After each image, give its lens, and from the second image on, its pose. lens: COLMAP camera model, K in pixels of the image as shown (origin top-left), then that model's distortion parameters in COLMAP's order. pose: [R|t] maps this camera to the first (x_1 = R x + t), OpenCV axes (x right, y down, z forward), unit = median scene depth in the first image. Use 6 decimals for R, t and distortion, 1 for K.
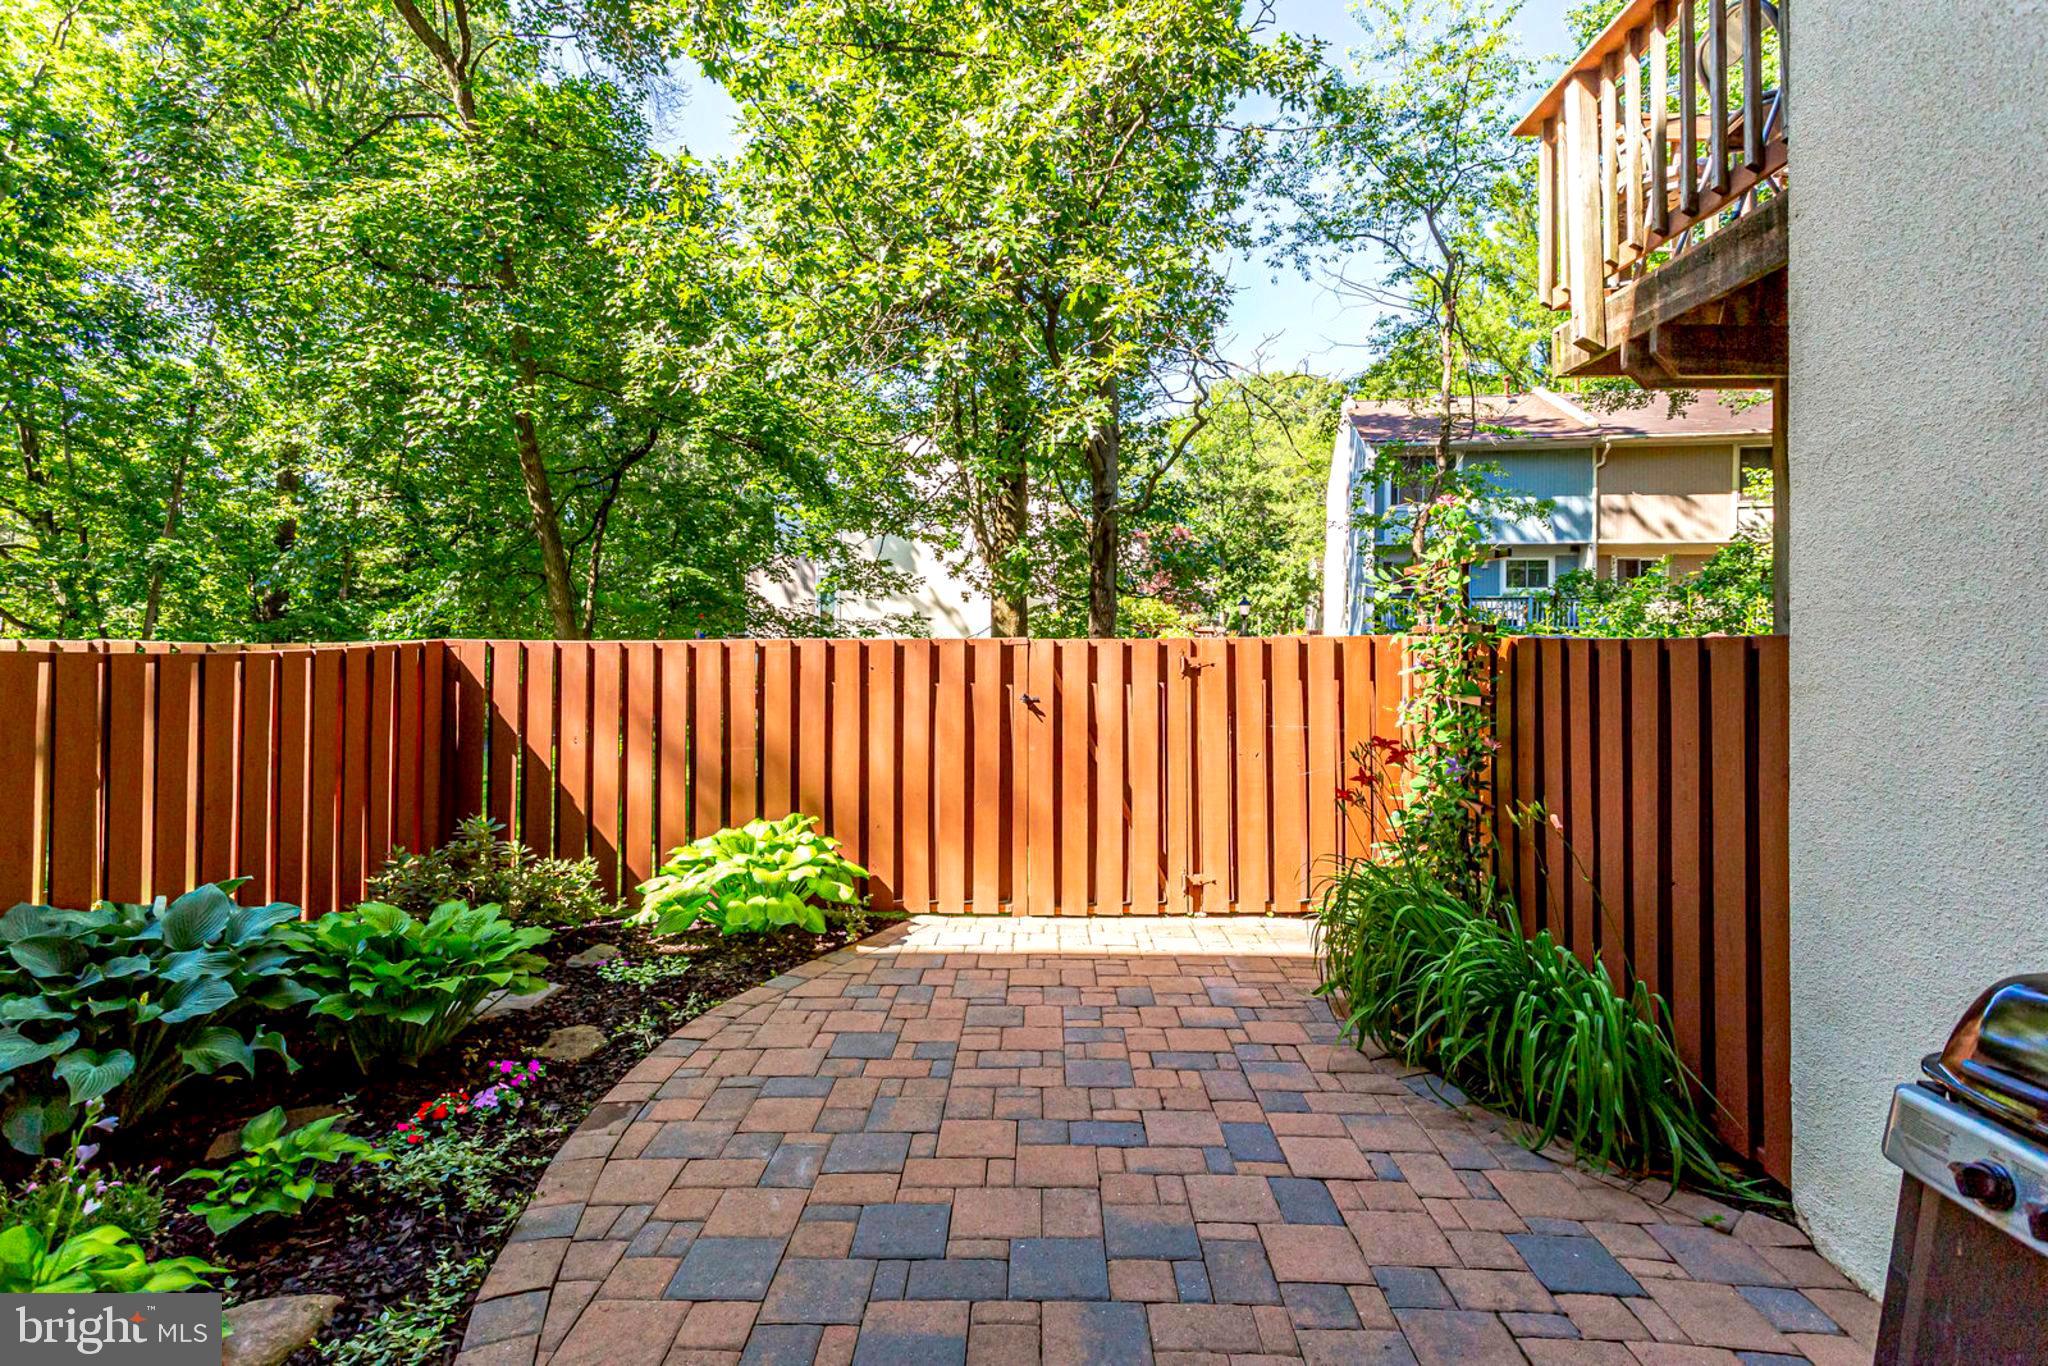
lens RADIAL K [[991.5, 0, 1025.5], [0, 991.5, 623.9], [0, 0, 1]] dist [0.000647, 0.000525]
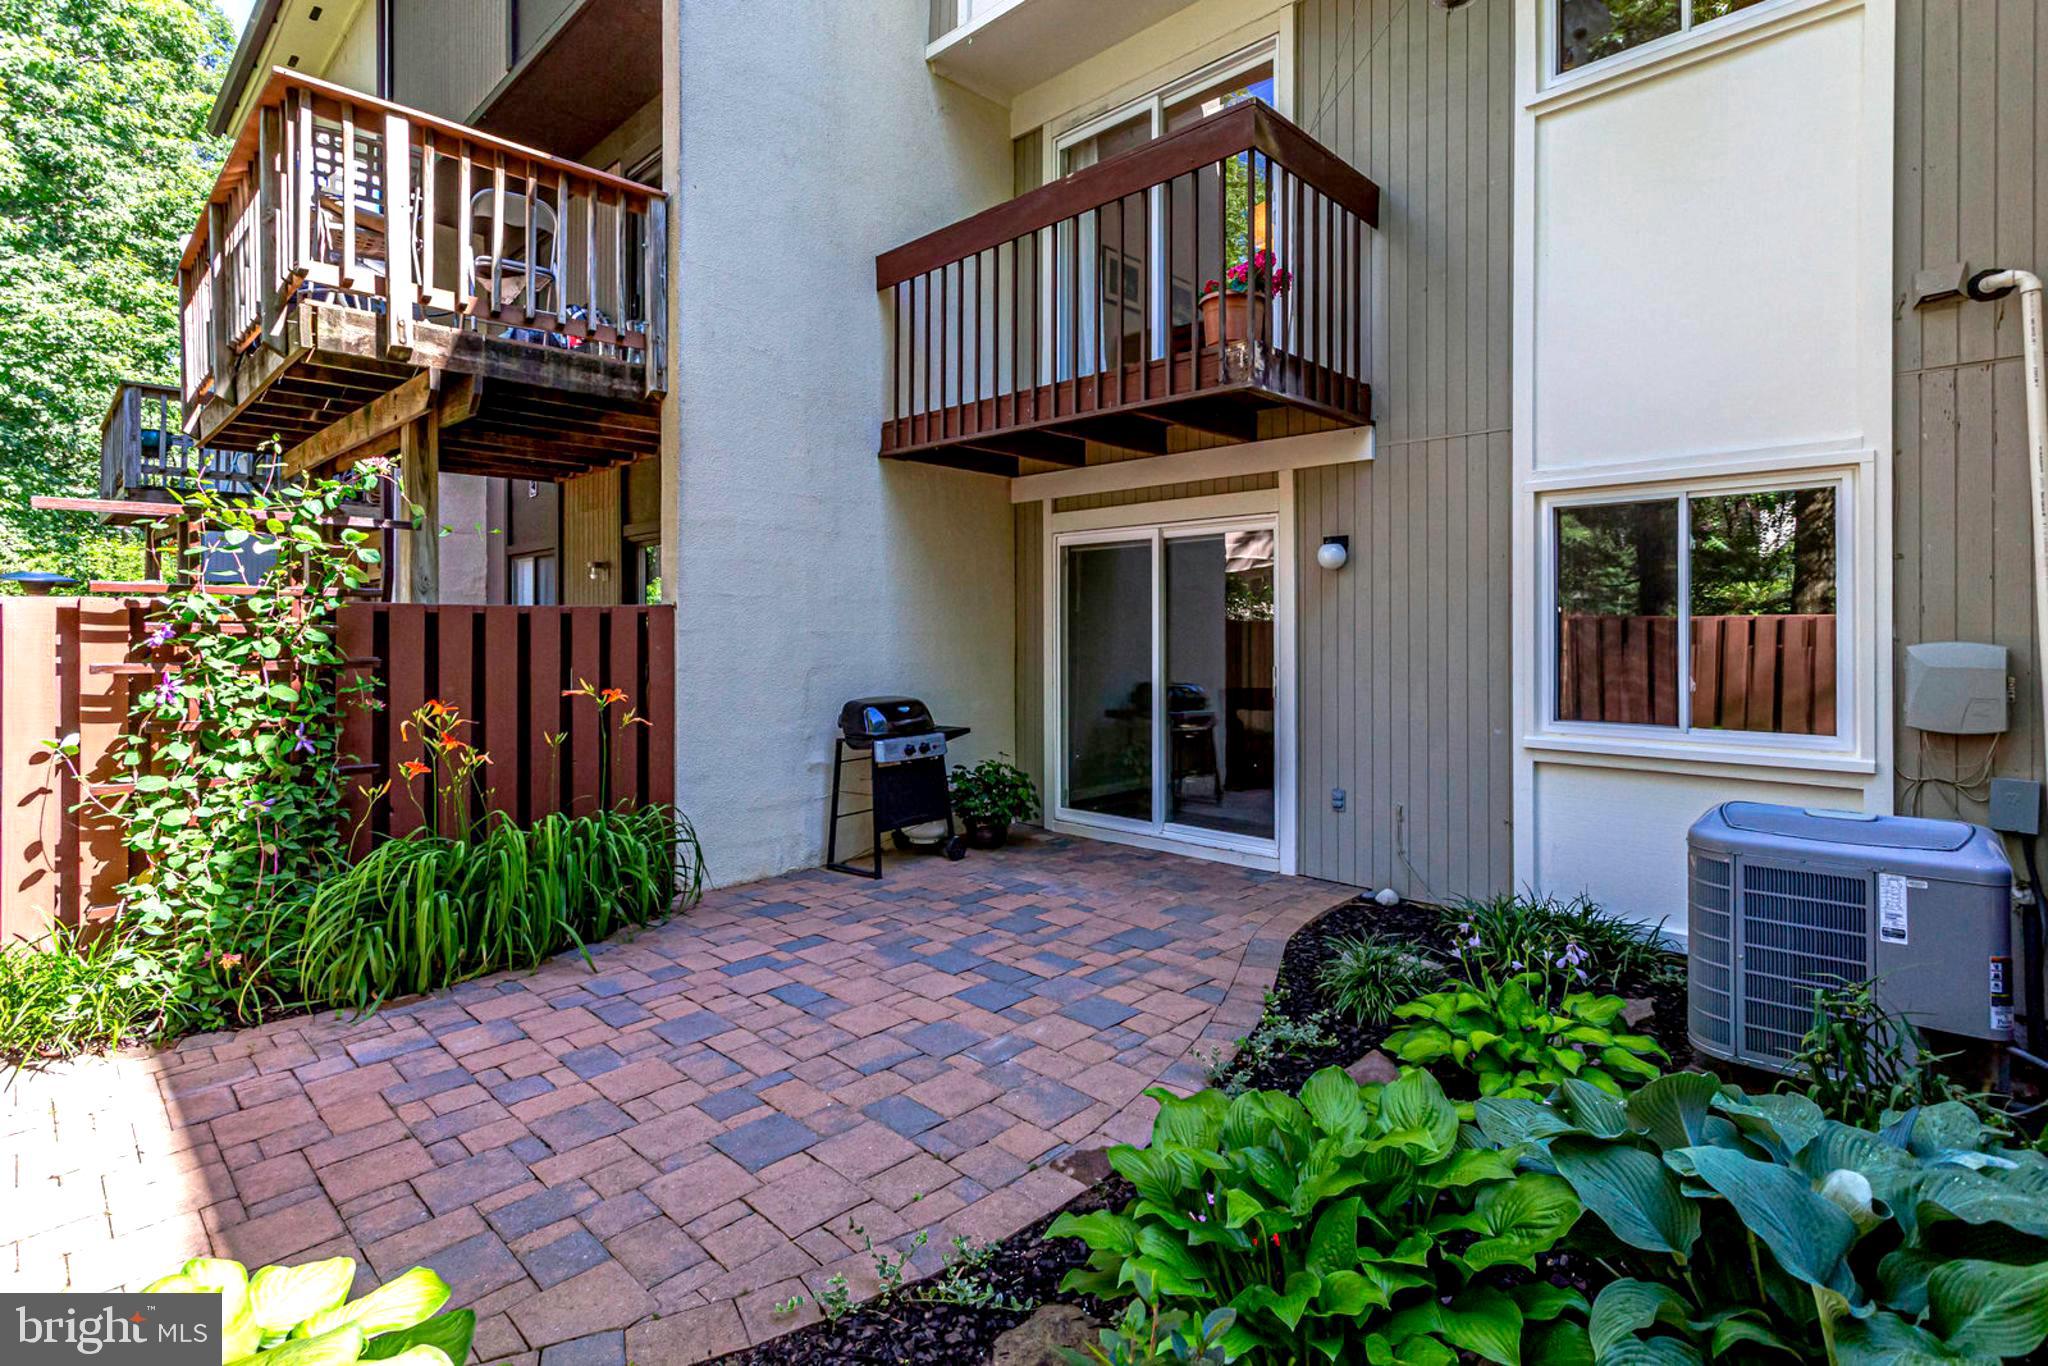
lens RADIAL K [[991.5, 0, 1025.5], [0, 991.5, 623.9], [0, 0, 1]] dist [0.000647, 0.000525]
pose [[-0.724171, -0.002757, 0.689615, -0.660430], [-0.012063, 0.999890, -0.008670, 0.032640], [-0.689515, -0.014597, -0.724125, 1.140251]]
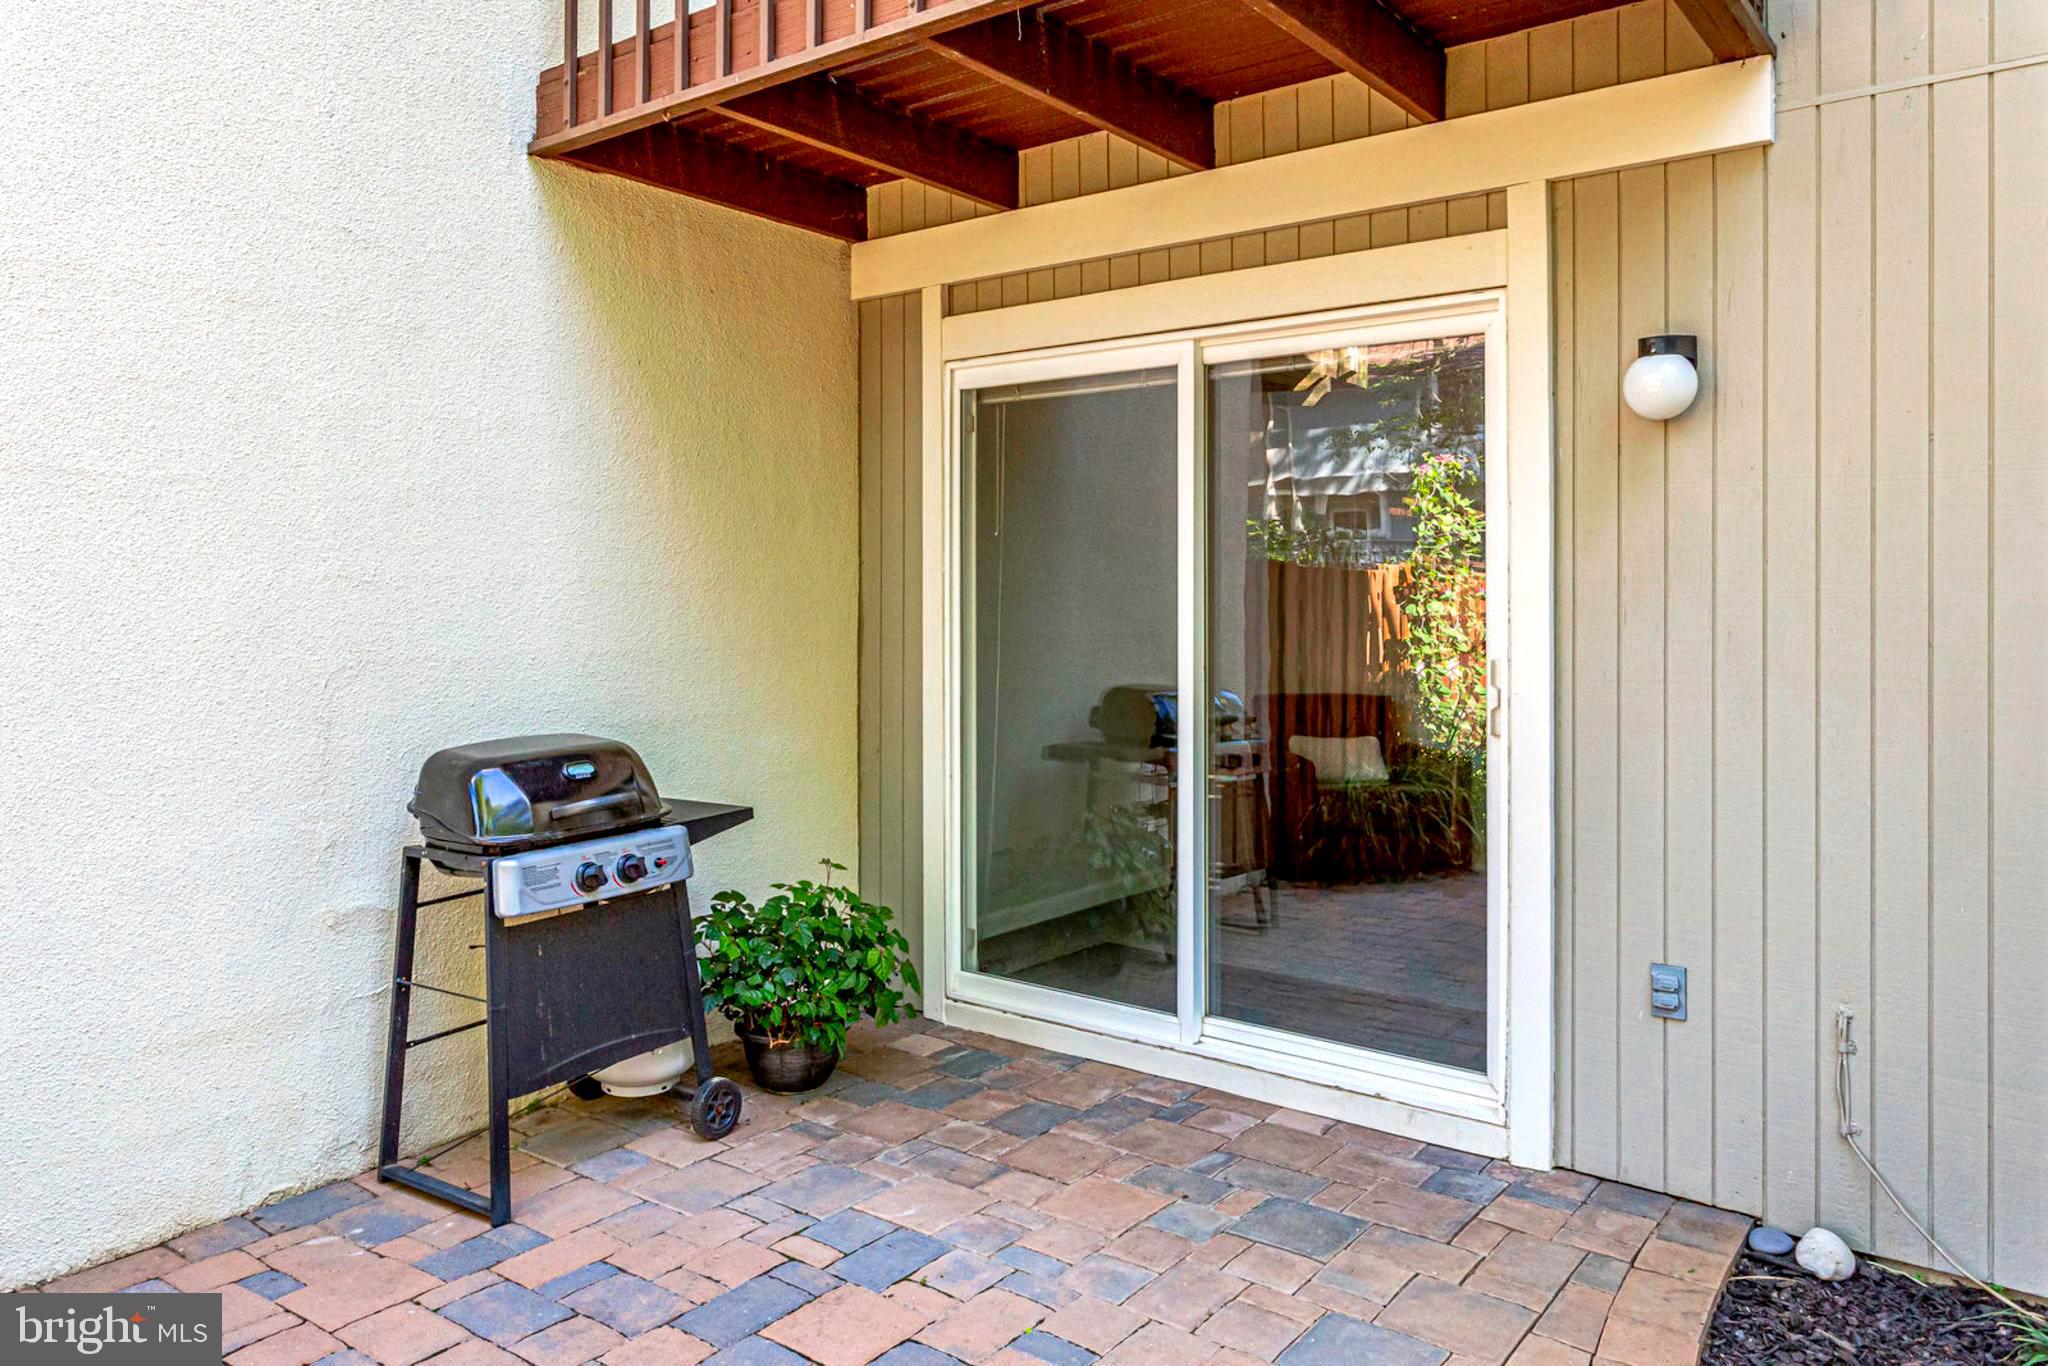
lens RADIAL K [[1406.0, 0, 1021.7], [0, 1406.0, 601.1], [0, 0, 1]] dist [-0.002254, -0.002158]
pose [[-0.797213, -0.010004, 0.603615, -0.273930], [-0.013780, 0.999904, -0.001627, 0.045151], [-0.603541, -0.009615, -0.797274, 0.753807]]
